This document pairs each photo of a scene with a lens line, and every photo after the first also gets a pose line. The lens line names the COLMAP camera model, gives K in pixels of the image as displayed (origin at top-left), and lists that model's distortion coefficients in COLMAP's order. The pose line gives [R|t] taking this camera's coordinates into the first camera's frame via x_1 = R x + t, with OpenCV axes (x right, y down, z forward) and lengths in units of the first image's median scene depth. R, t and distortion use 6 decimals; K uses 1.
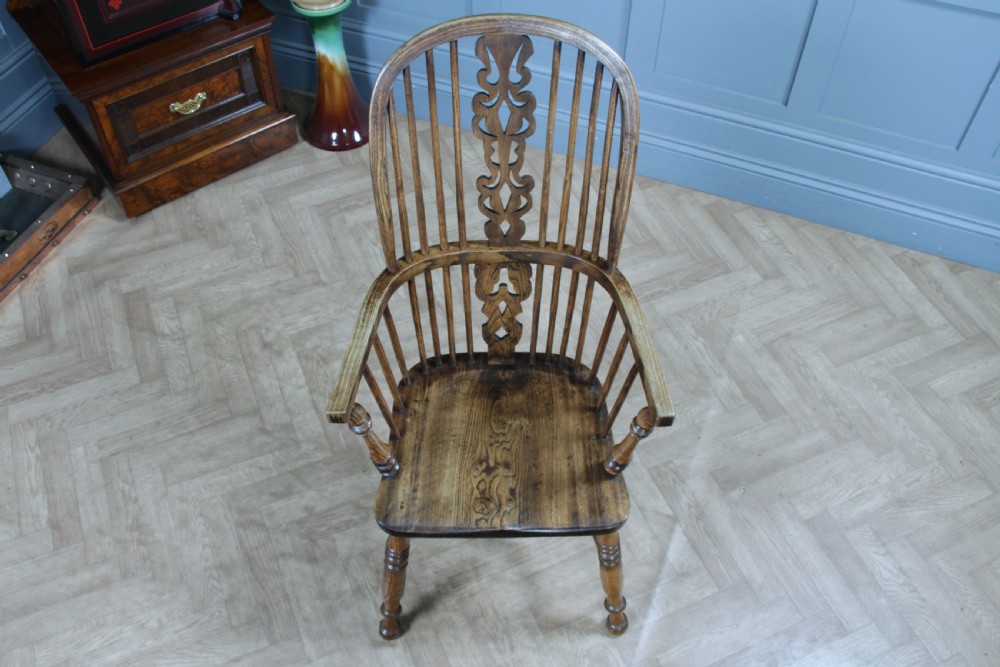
lens RADIAL K [[900.8, 0, 495.5], [0, 900.8, 339.7], [0, 0, 1]] dist [-0.146219, 0.083906]
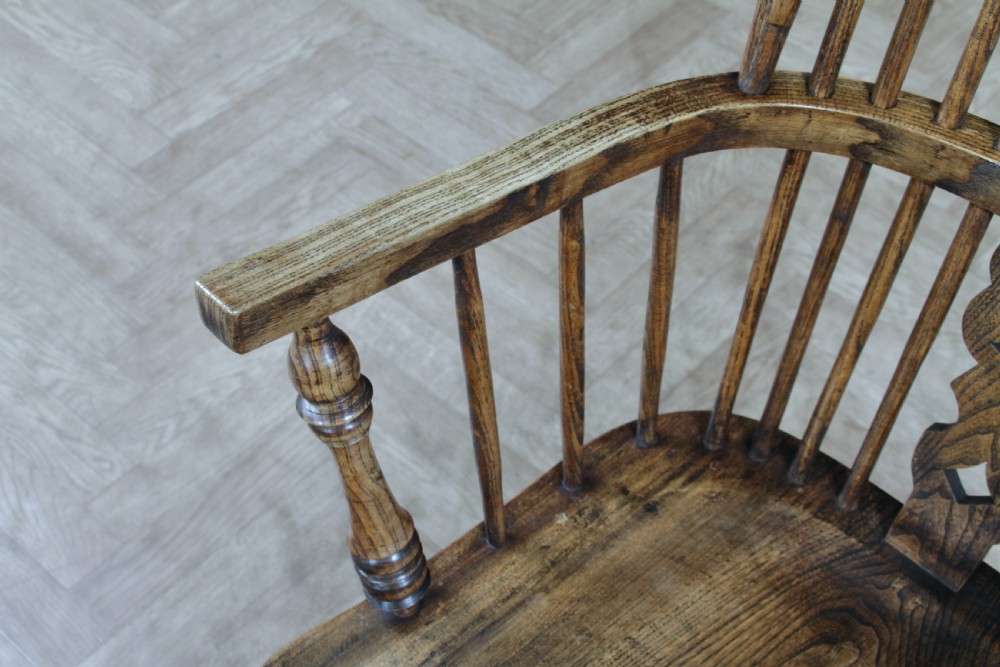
lens RADIAL K [[1472.1, 0, 501.7], [0, 1472.1, 344.0], [0, 0, 1]] dist [0.067679, 0.000000]
pose [[0.707555, 0.545991, -0.448621, 0.099966], [-0.562244, 0.819535, 0.110651, -0.011960], [0.428075, 0.173943, 0.886846, 0.510246]]
